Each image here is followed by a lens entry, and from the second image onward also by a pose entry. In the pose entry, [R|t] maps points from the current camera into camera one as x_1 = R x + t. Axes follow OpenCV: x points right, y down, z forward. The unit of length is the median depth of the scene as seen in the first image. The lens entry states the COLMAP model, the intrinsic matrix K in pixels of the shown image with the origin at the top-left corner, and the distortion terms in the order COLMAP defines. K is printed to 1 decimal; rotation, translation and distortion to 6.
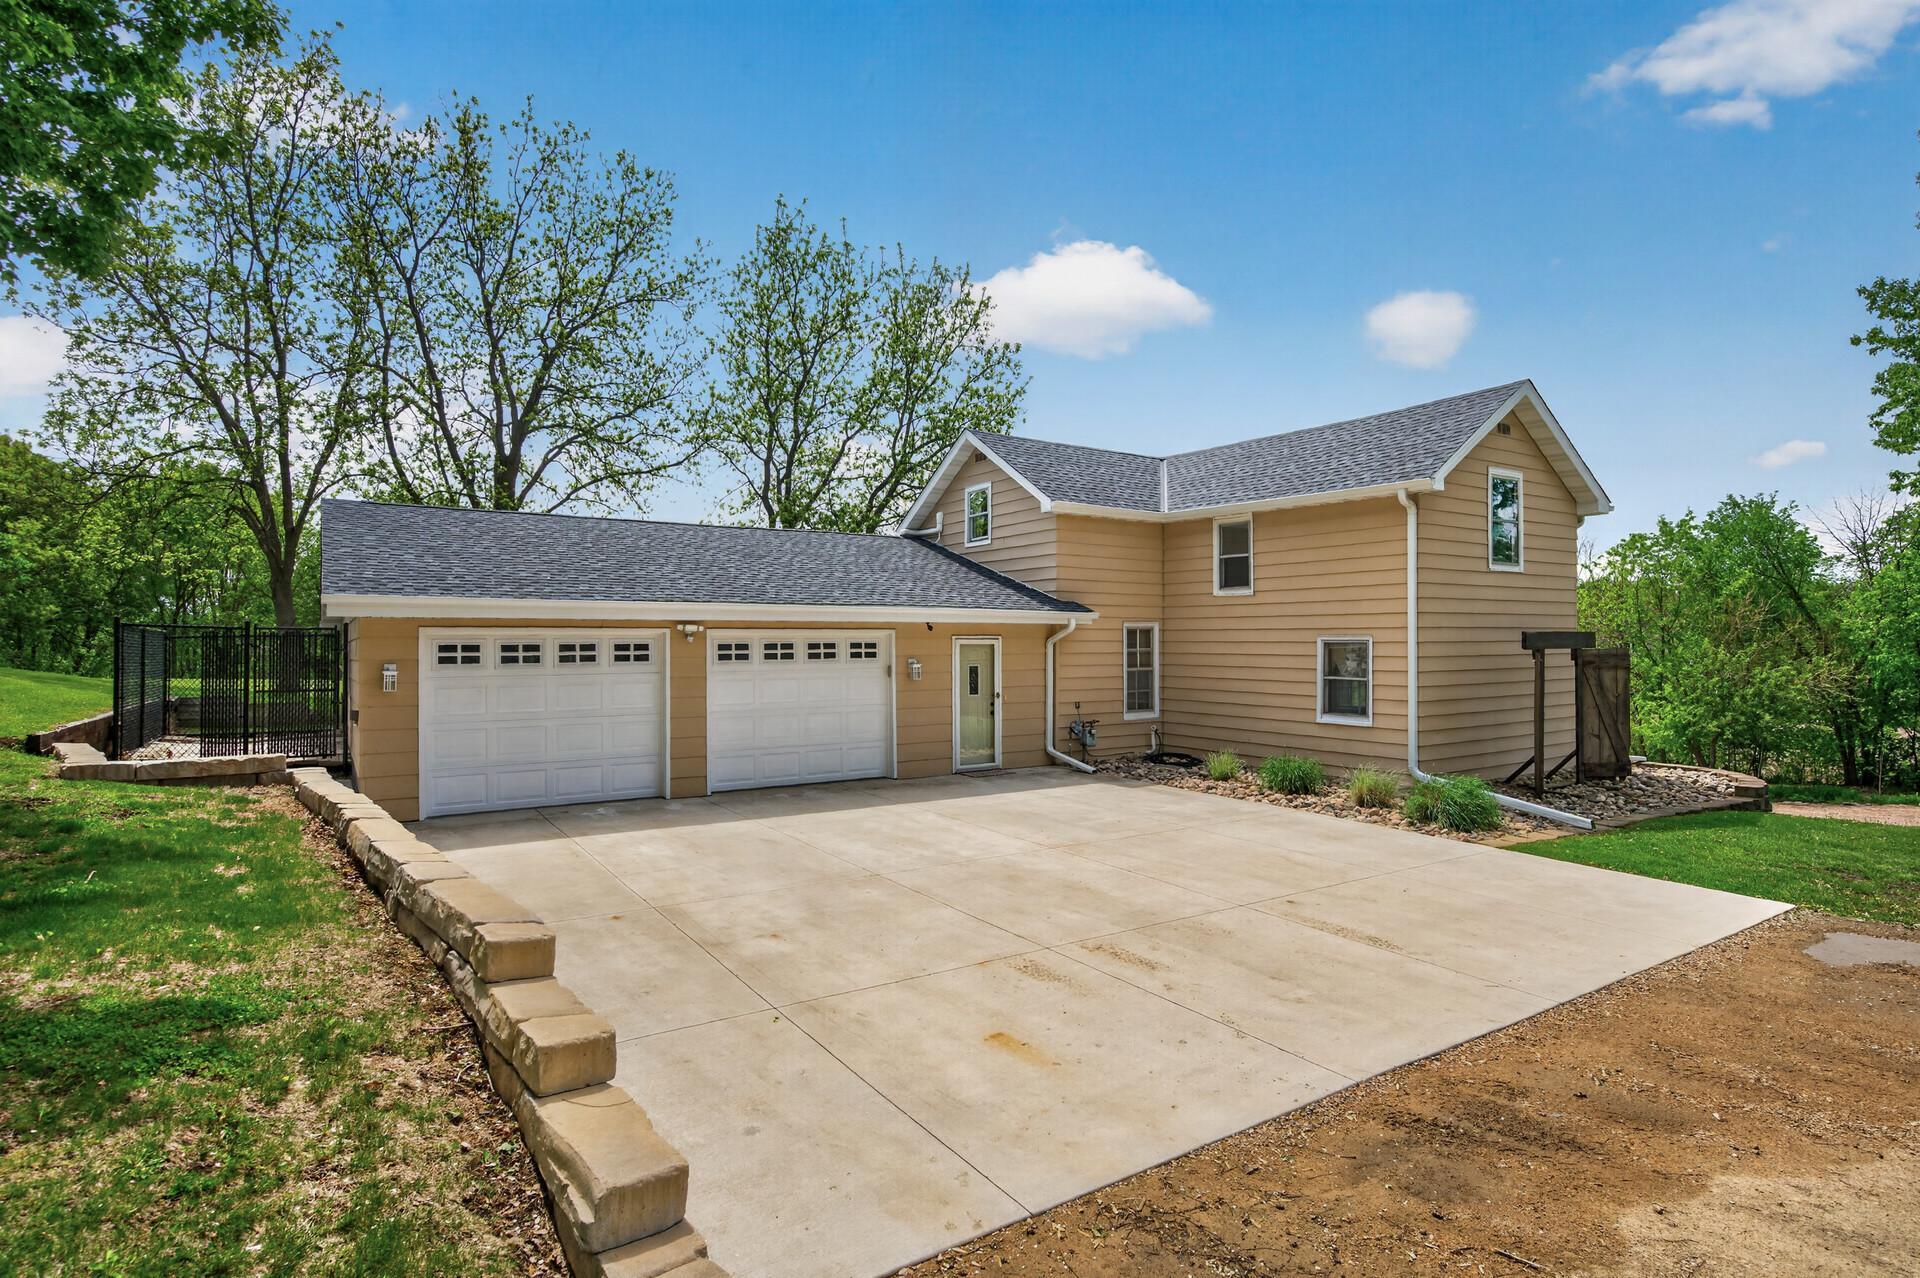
lens RADIAL K [[996.1, 0, 960.0], [0, 996.1, 639.0], [0, 0, 1]] dist [0.000740, 0.000149]
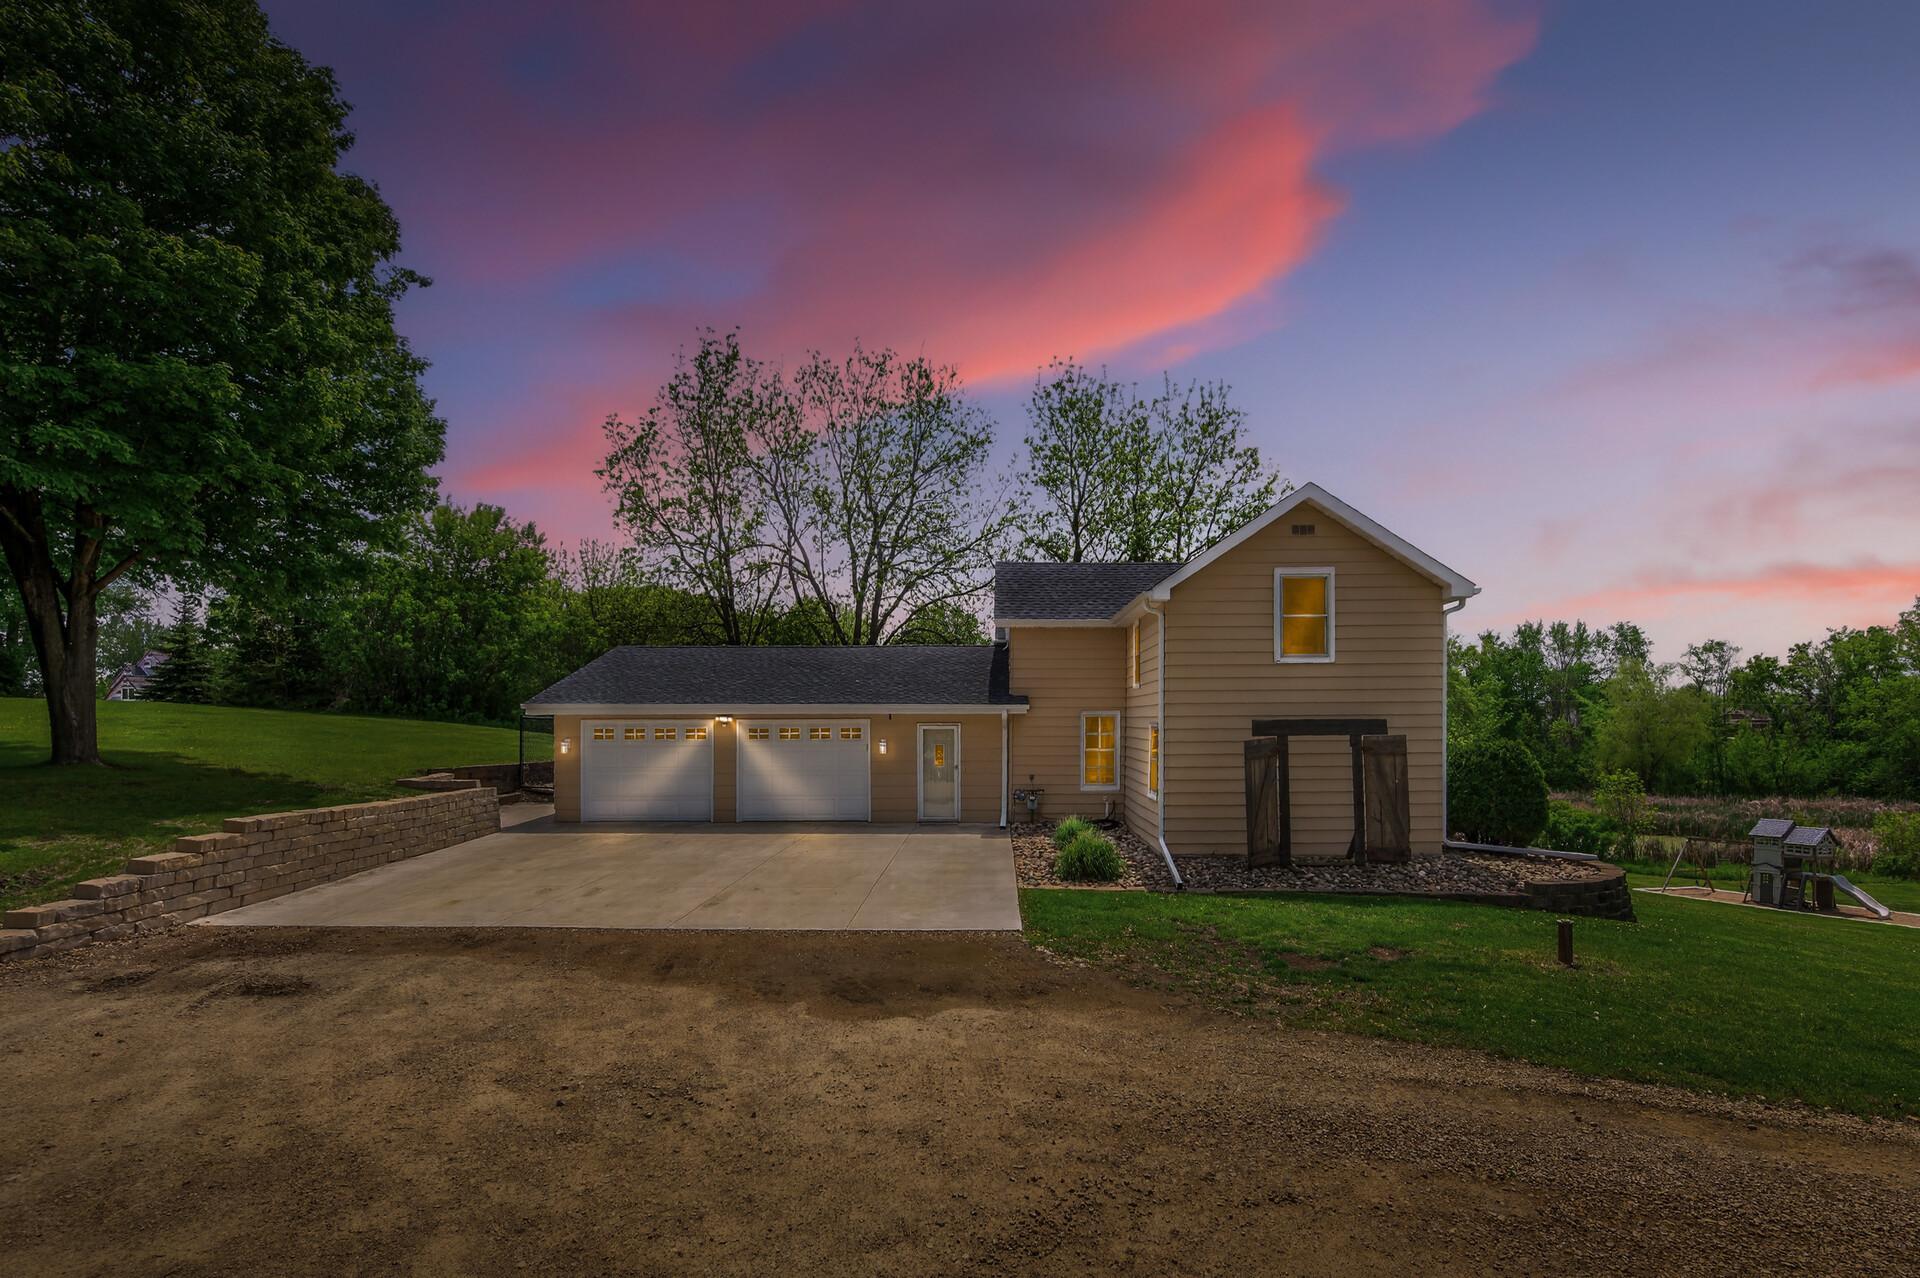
lens RADIAL K [[976.0, 0, 976.0], [0, 976.0, 661.3], [0, 0, 1]] dist [-0.000435, 0.000086]
pose [[0.814514, -0.037107, -0.578956, 0.892079], [0.002641, 0.998179, -0.060260, -0.006825], [0.580138, 0.047554, 0.813129, -0.064256]]
